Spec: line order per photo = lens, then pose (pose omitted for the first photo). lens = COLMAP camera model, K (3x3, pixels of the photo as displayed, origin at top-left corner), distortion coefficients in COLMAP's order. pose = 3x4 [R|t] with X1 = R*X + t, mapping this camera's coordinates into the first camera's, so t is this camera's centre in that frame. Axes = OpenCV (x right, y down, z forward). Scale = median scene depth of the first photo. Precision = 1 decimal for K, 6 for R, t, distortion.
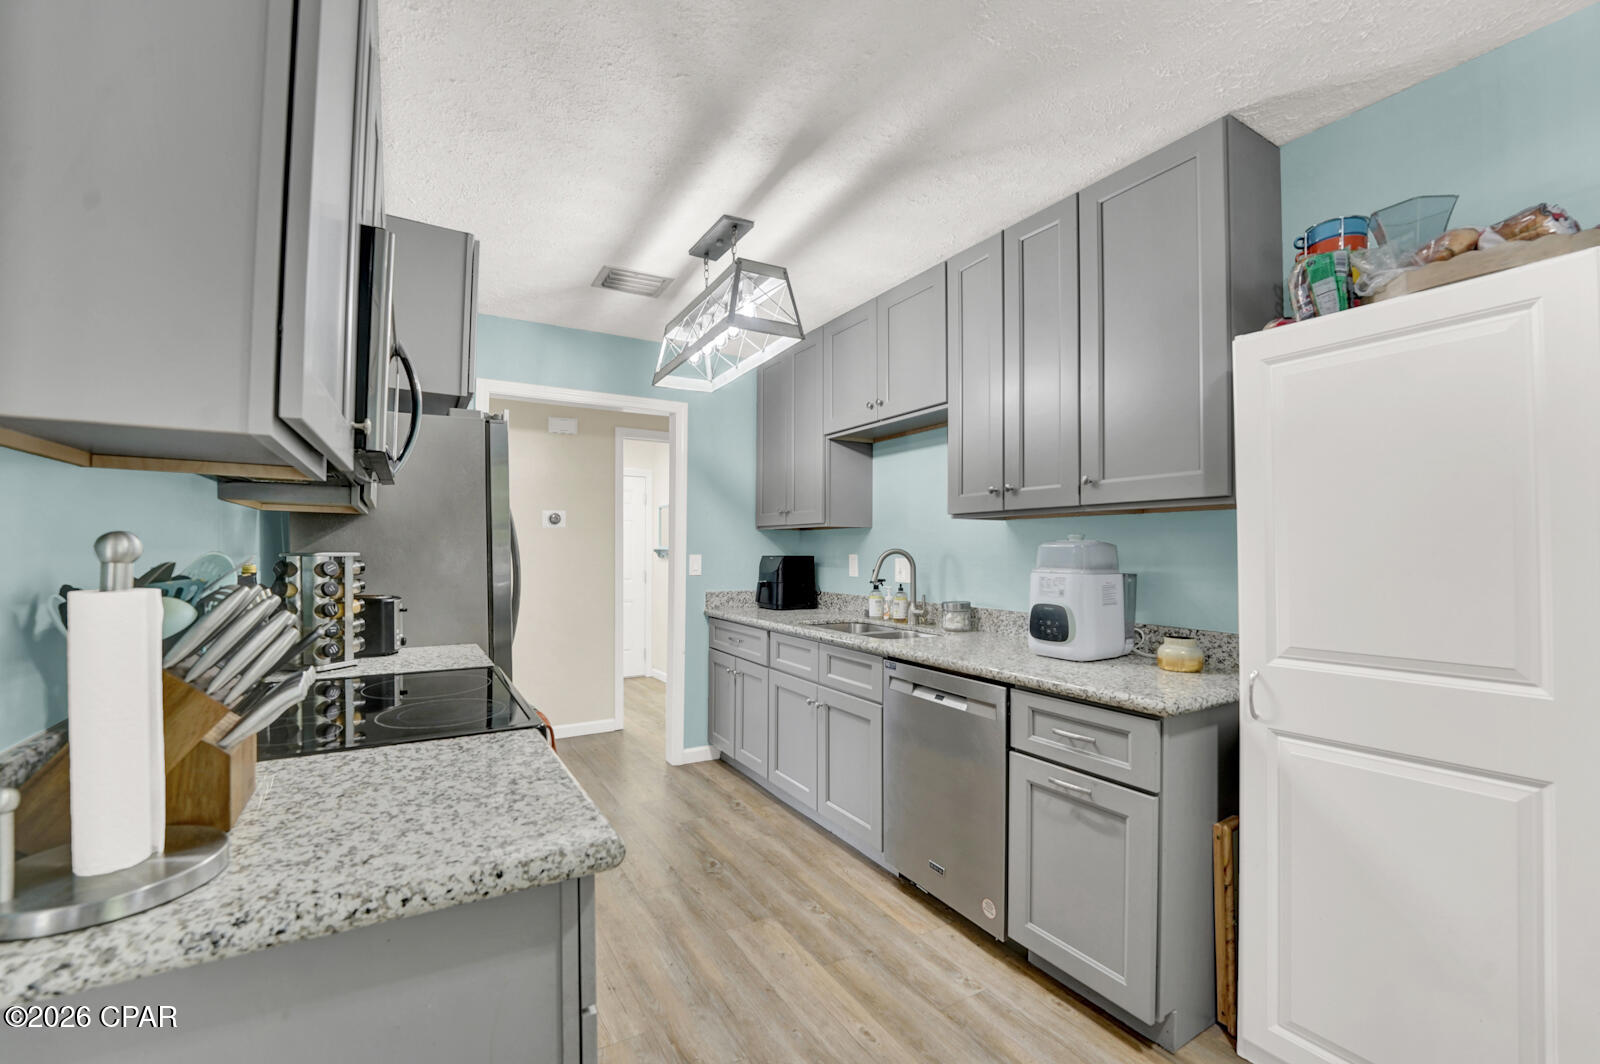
lens RADIAL K [[656.3, 0, 792.0], [0, 656.3, 540.0], [0, 0, 1]] dist [-0.024340, 0.001031]
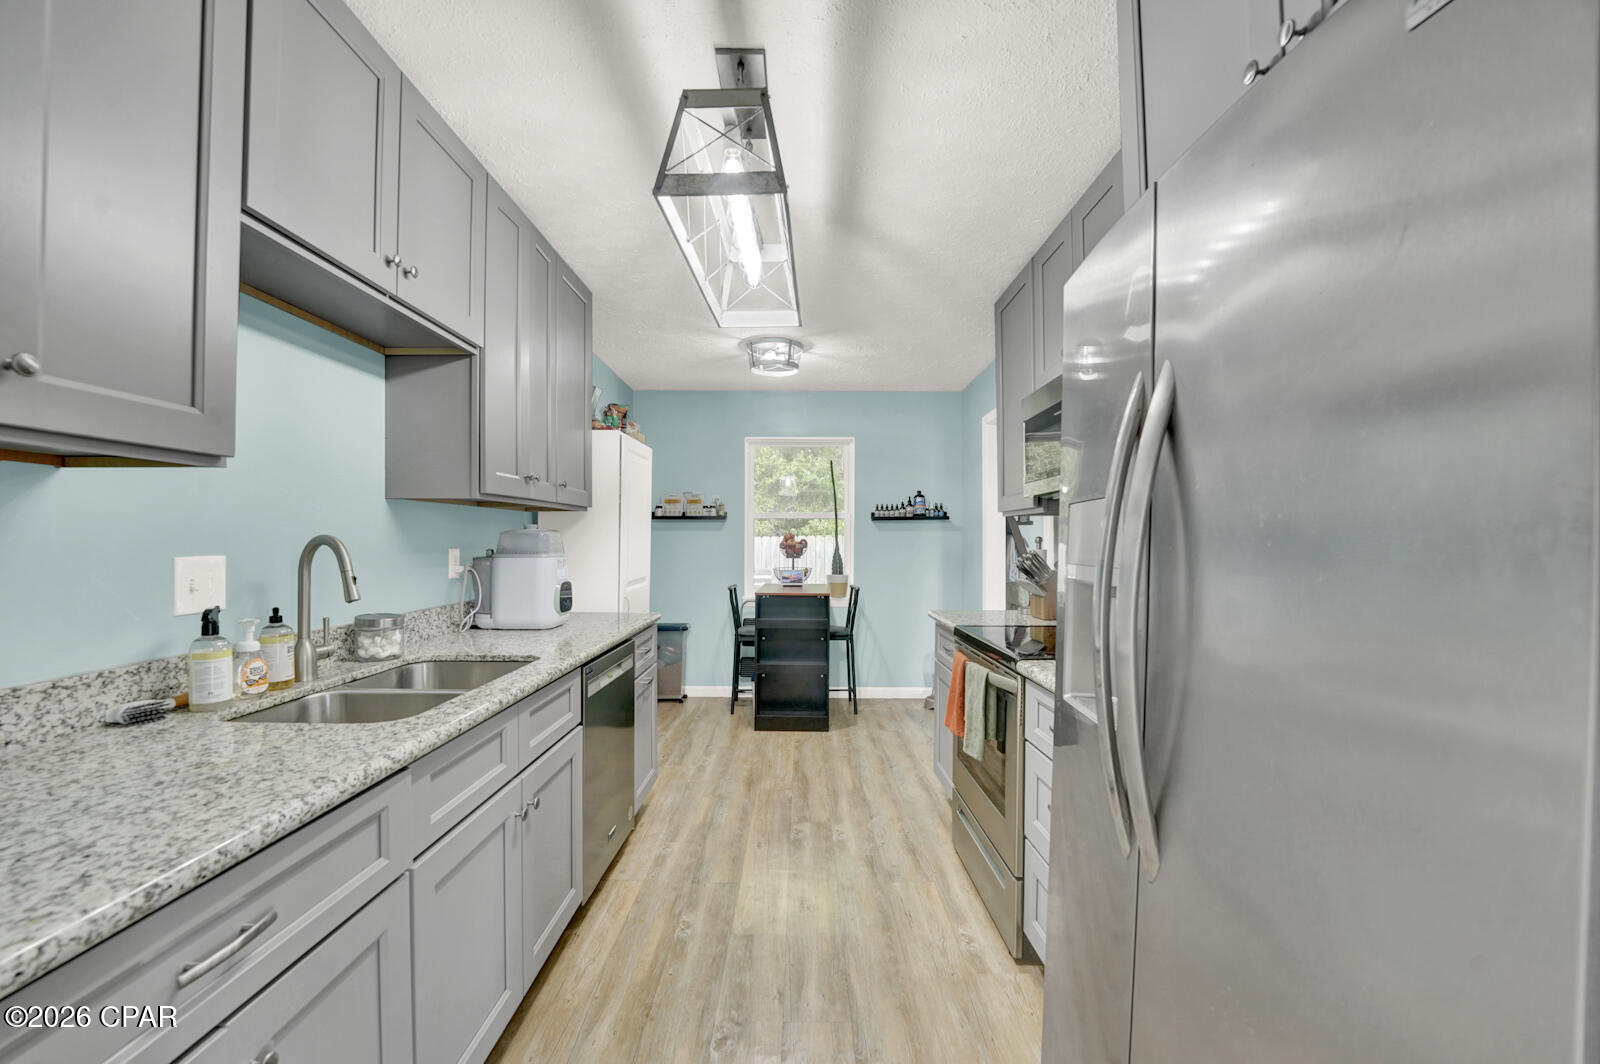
lens RADIAL K [[656.3, 0, 792.0], [0, 656.3, 540.0], [0, 0, 1]] dist [-0.024340, 0.001031]
pose [[-0.855922, -0.007136, 0.517056, -0.603007], [-0.014339, 0.999848, -0.009936, 0.025623], [-0.516906, -0.015918, -0.855894, 1.827083]]
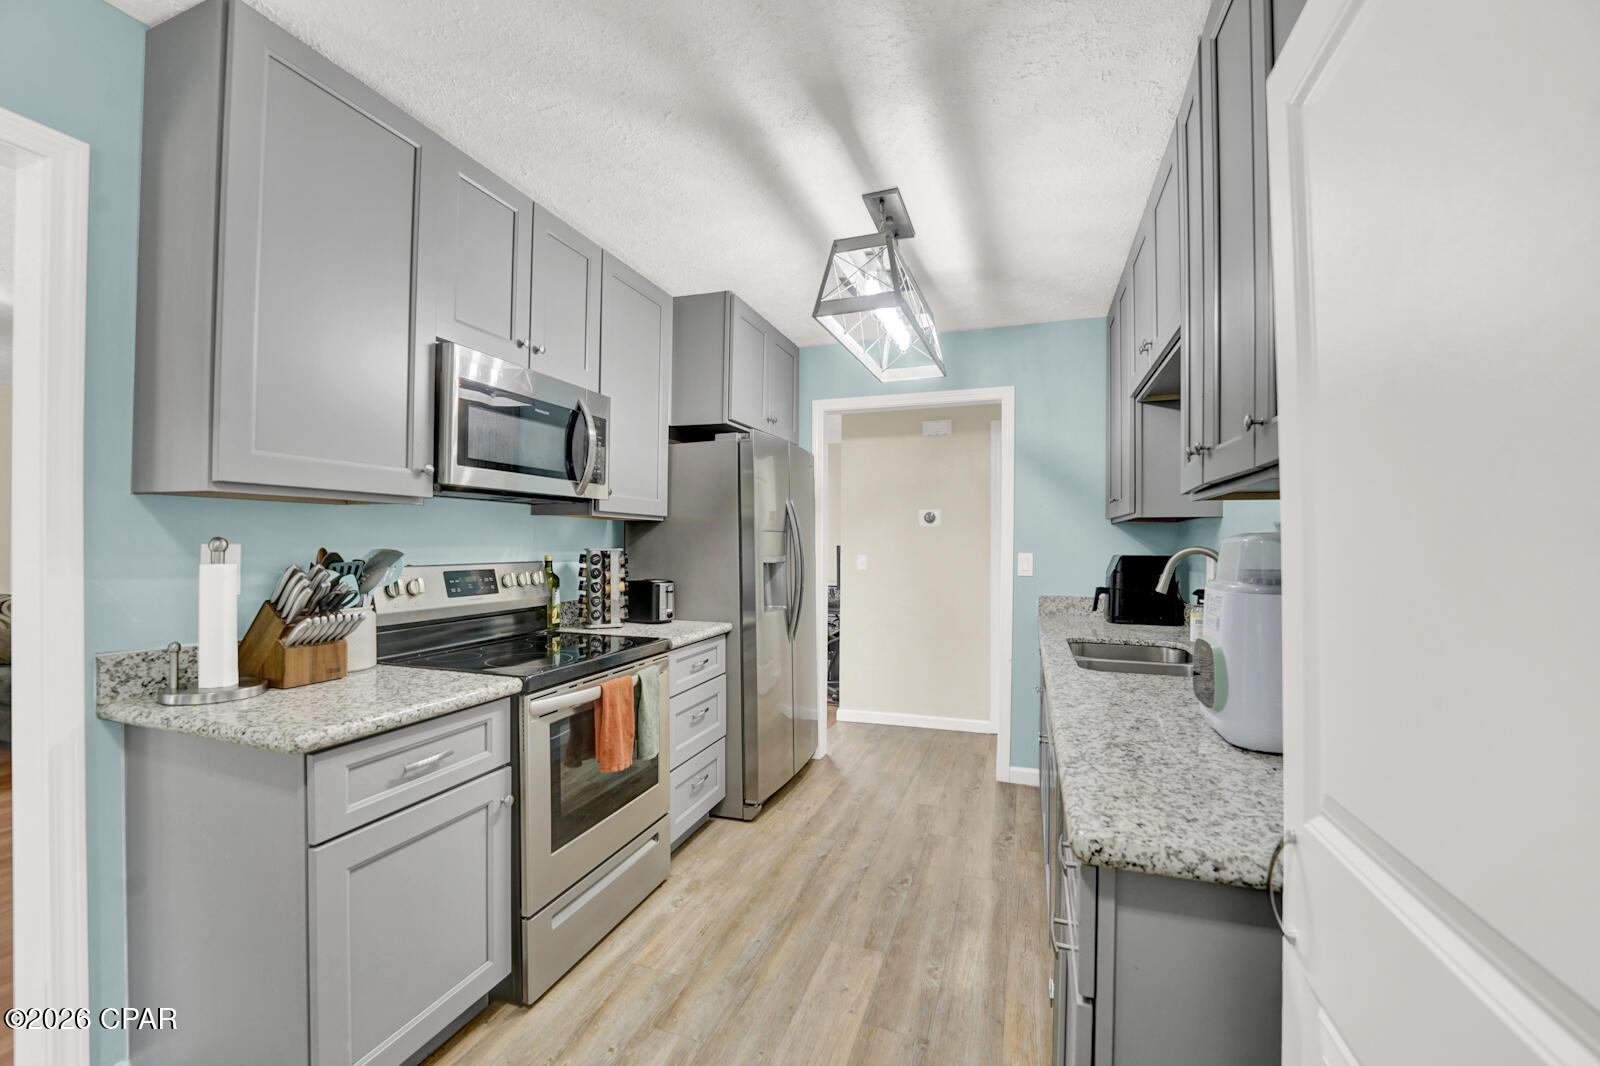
lens RADIAL K [[648.0, 0, 793.6], [0, 648.0, 540.0], [0, 0, 1]] dist [-0.020854, 0.000112]
pose [[0.641492, -0.006432, -0.767102, 0.598314], [0.008738, 0.999961, -0.001078, 0.004989], [0.767080, -0.006012, 0.641524, 0.346594]]
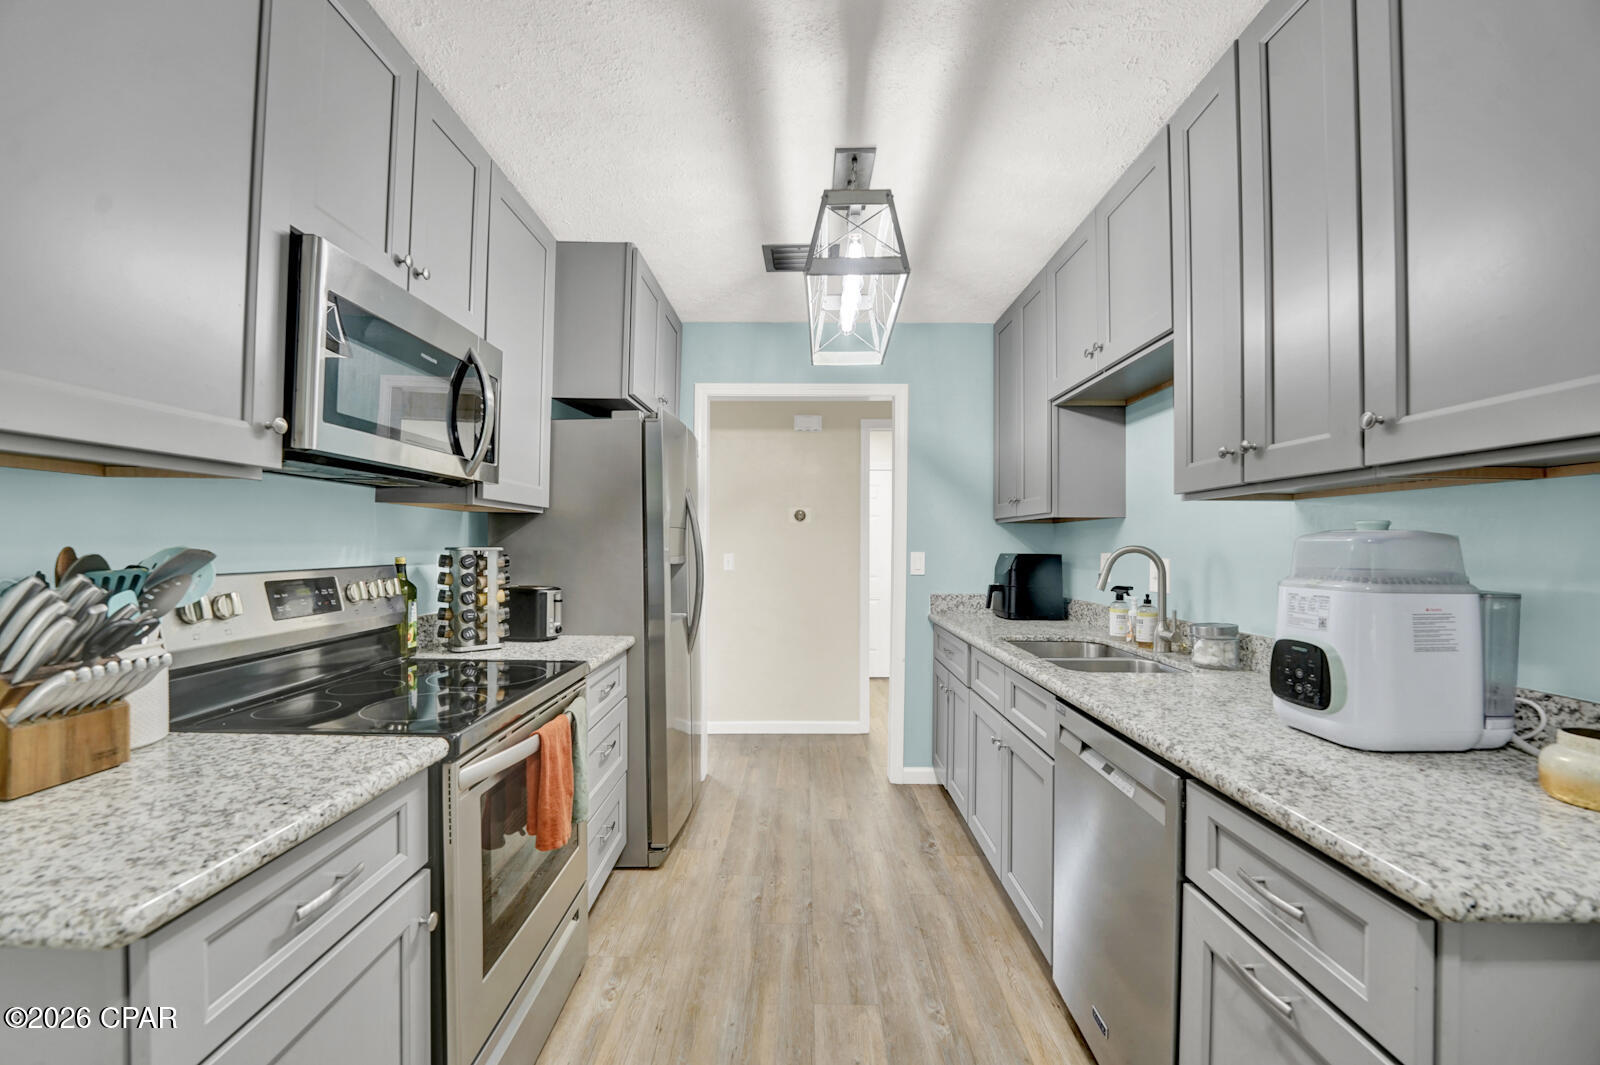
lens RADIAL K [[647.8, 0, 794.1], [0, 647.8, 536.1], [0, 0, 1]] dist [-0.025795, 0.002938]
pose [[0.855969, -0.005531, -0.516998, 0.301254], [0.004594, 0.999985, -0.003091, 0.004971], [0.517007, 0.000271, 0.855981, 0.286255]]
